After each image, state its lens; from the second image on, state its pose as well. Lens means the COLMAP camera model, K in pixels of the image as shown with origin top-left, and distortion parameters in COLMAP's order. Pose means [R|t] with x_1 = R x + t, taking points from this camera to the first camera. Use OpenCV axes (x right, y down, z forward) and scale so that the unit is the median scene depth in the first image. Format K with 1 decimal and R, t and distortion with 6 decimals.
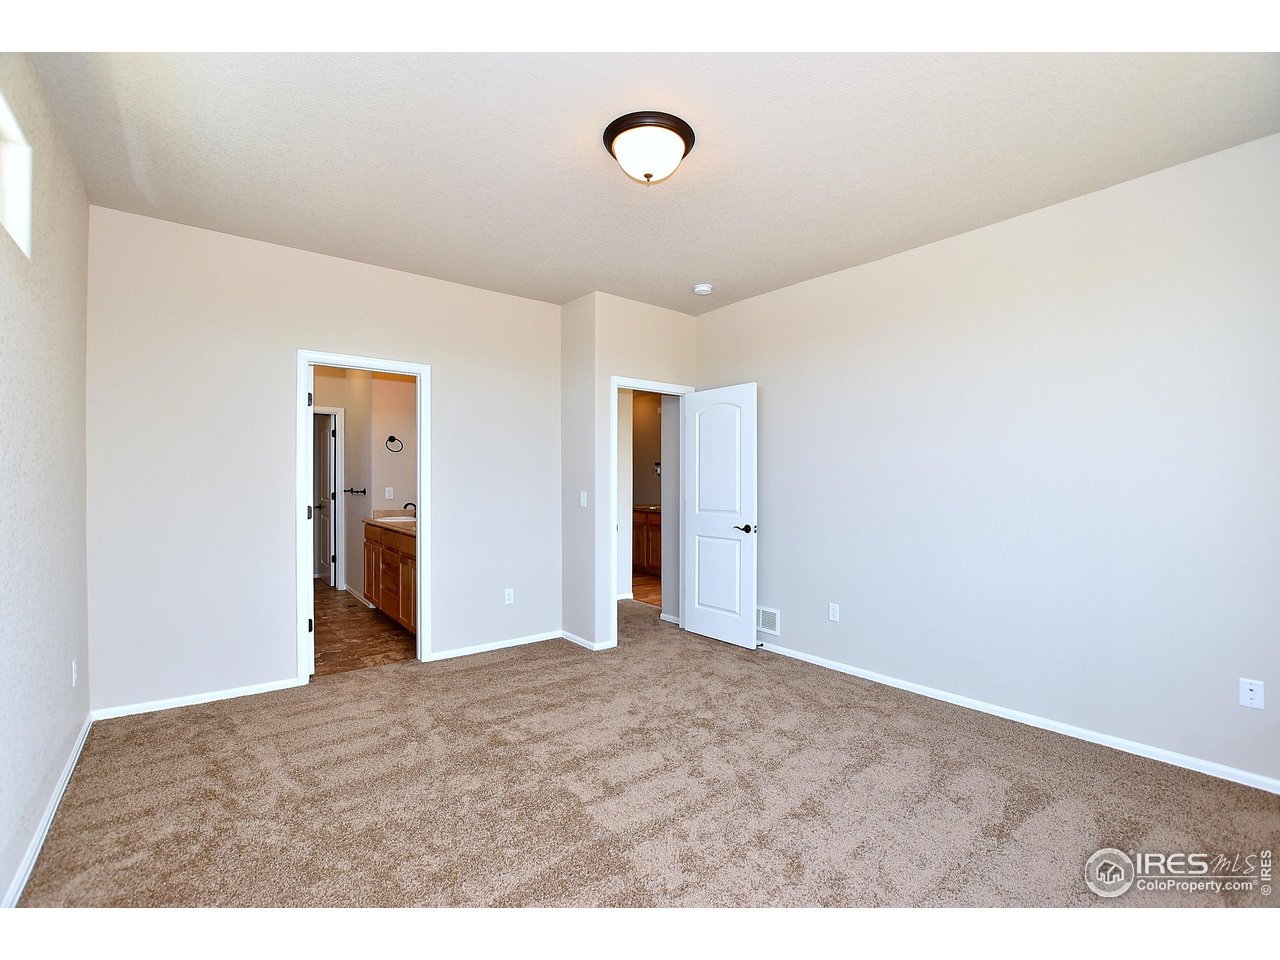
lens RADIAL K [[567.1, 0, 648.5], [0, 567.1, 479.7], [0, 0, 1]] dist [-0.031943, 0.001455]
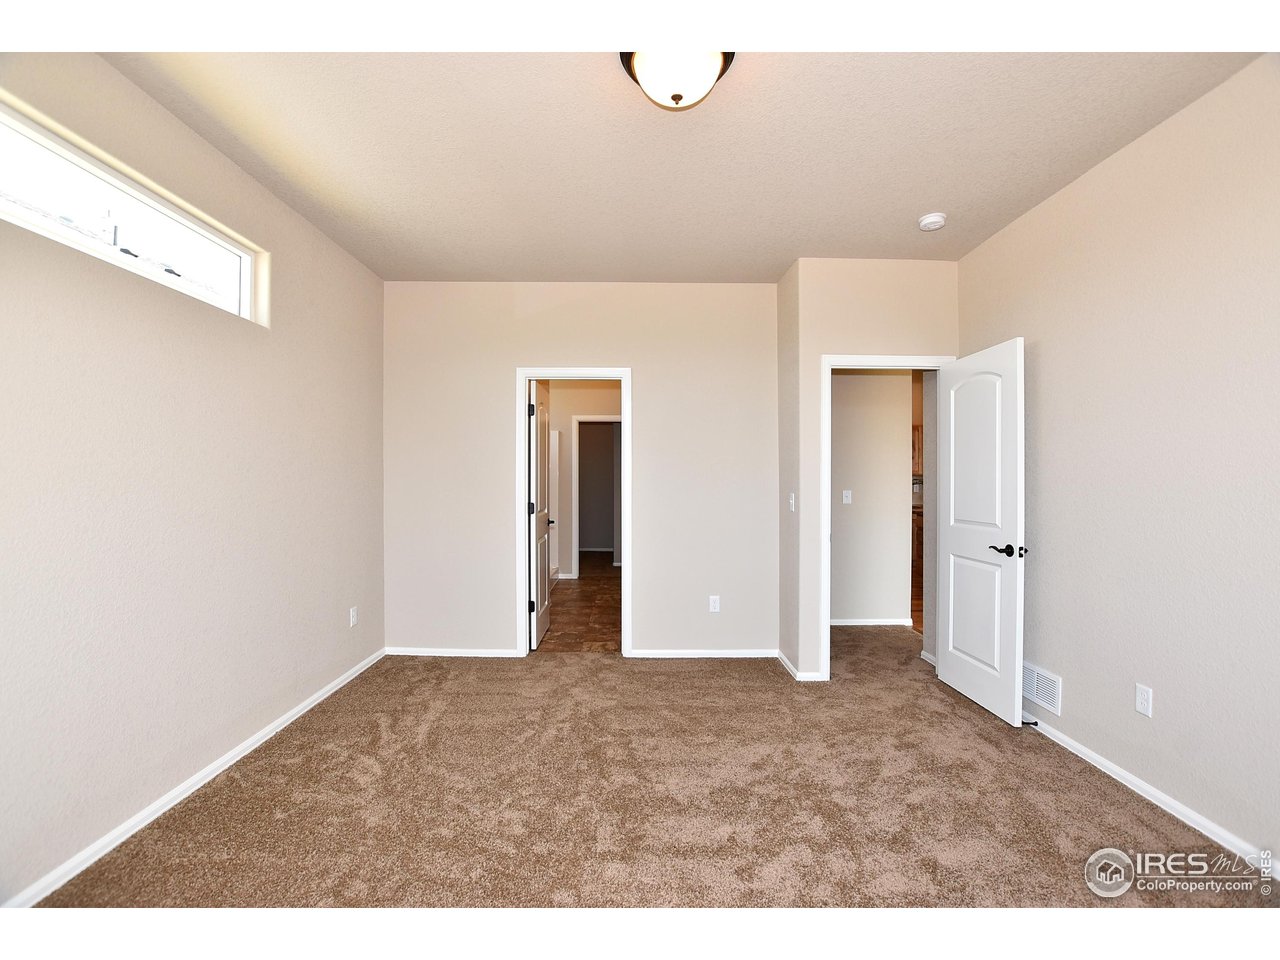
lens RADIAL K [[567.1, 0, 648.5], [0, 567.1, 479.7], [0, 0, 1]] dist [-0.031943, 0.001455]
pose [[0.786569, -0.000890, -0.617502, 0.283710], [0.000136, 0.999999, -0.001269, 0.001484], [0.617503, 0.000914, 0.786568, 0.219290]]
